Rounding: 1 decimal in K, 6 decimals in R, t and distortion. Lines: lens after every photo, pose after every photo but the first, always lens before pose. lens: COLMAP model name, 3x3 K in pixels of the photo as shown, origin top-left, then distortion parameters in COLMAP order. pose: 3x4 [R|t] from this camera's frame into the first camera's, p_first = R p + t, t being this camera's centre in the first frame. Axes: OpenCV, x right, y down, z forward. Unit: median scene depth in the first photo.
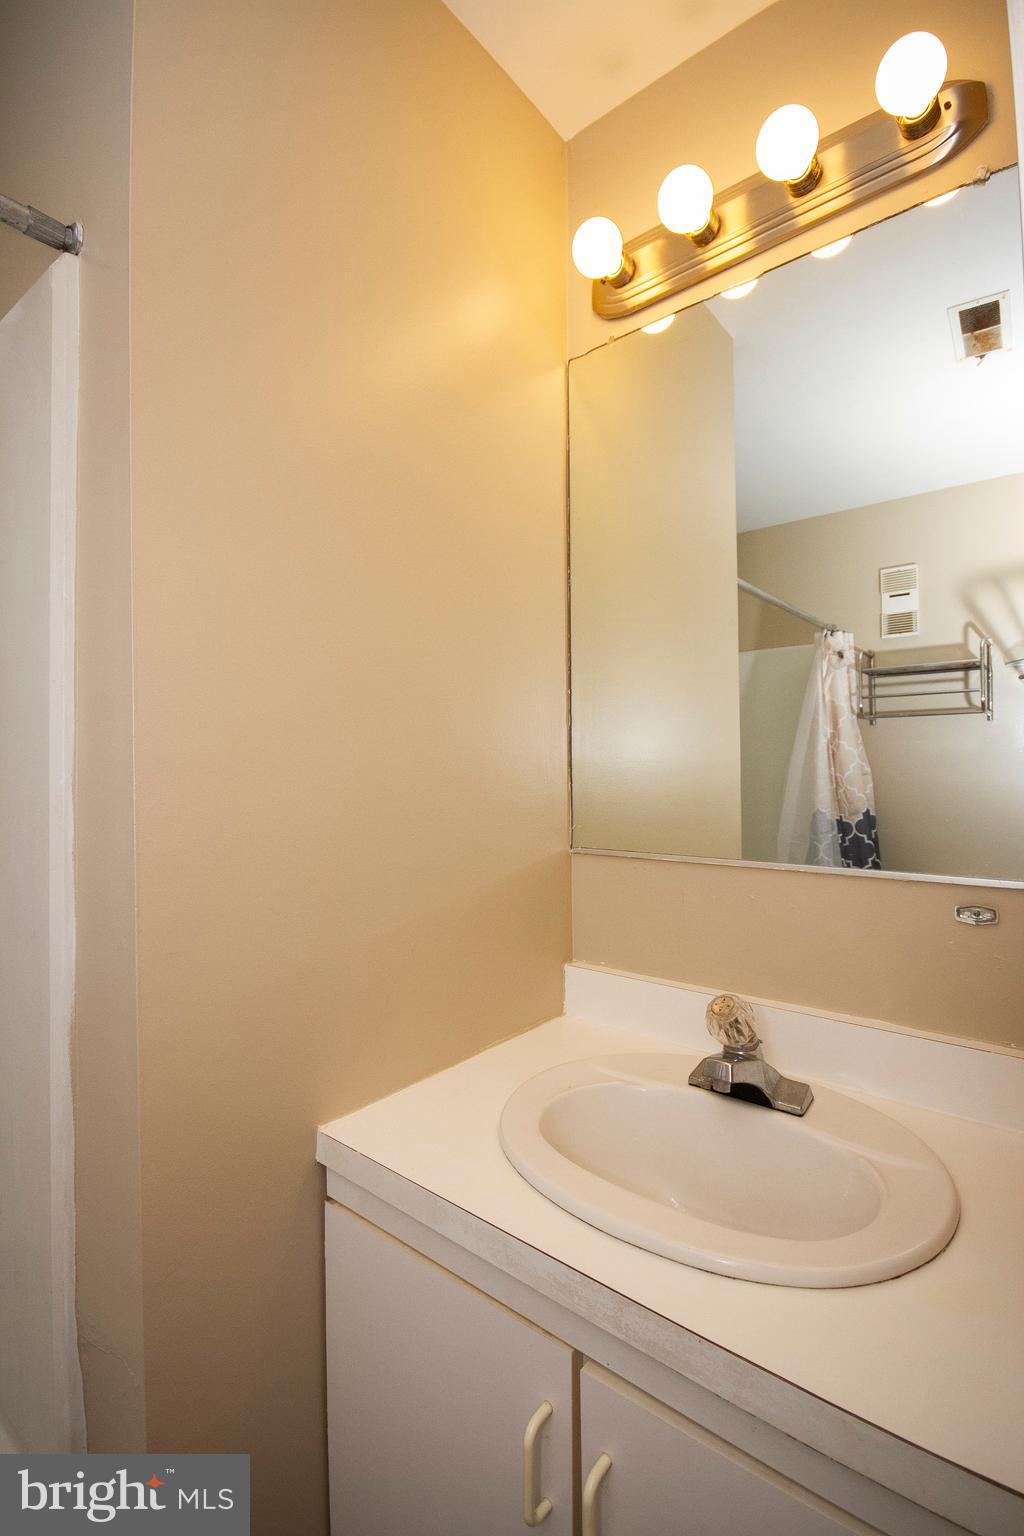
lens RADIAL K [[678.7, 0, 513.6], [0, 678.7, 721.4], [0, 0, 1]] dist [-0.017135, -0.000345]
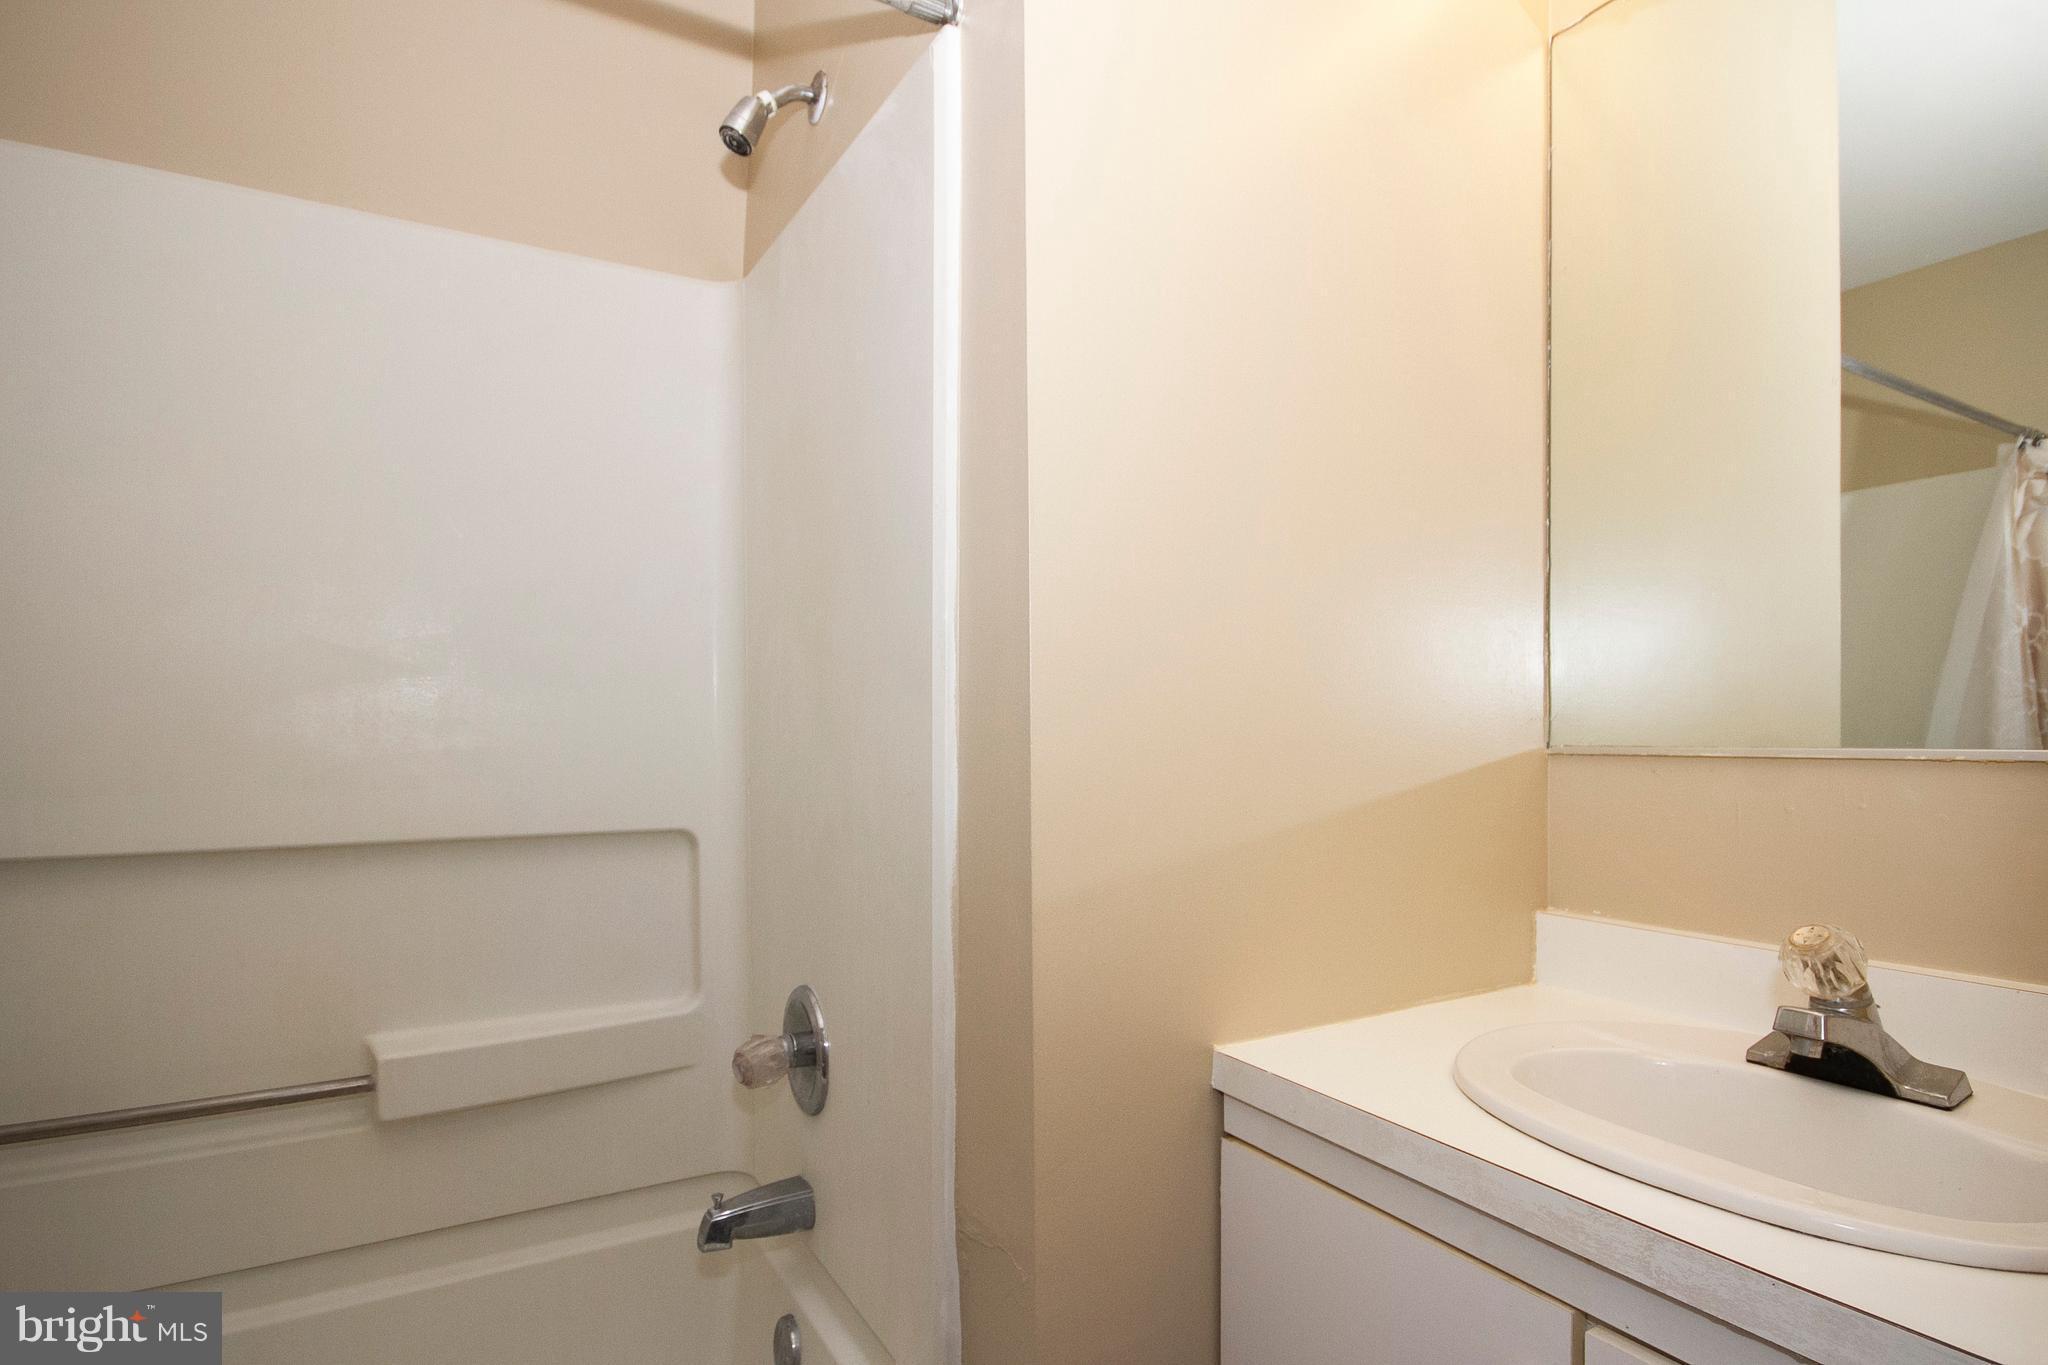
lens RADIAL K [[971.2, 0, 1038.1], [0, 971.2, 705.0], [0, 0, 1]] dist [0.002227, -0.011309]
pose [[0.933765, 0.004245, -0.357861, -0.066640], [0.008942, 0.999341, 0.035188, 0.139619], [0.357775, -0.036057, 0.933112, -0.174099]]
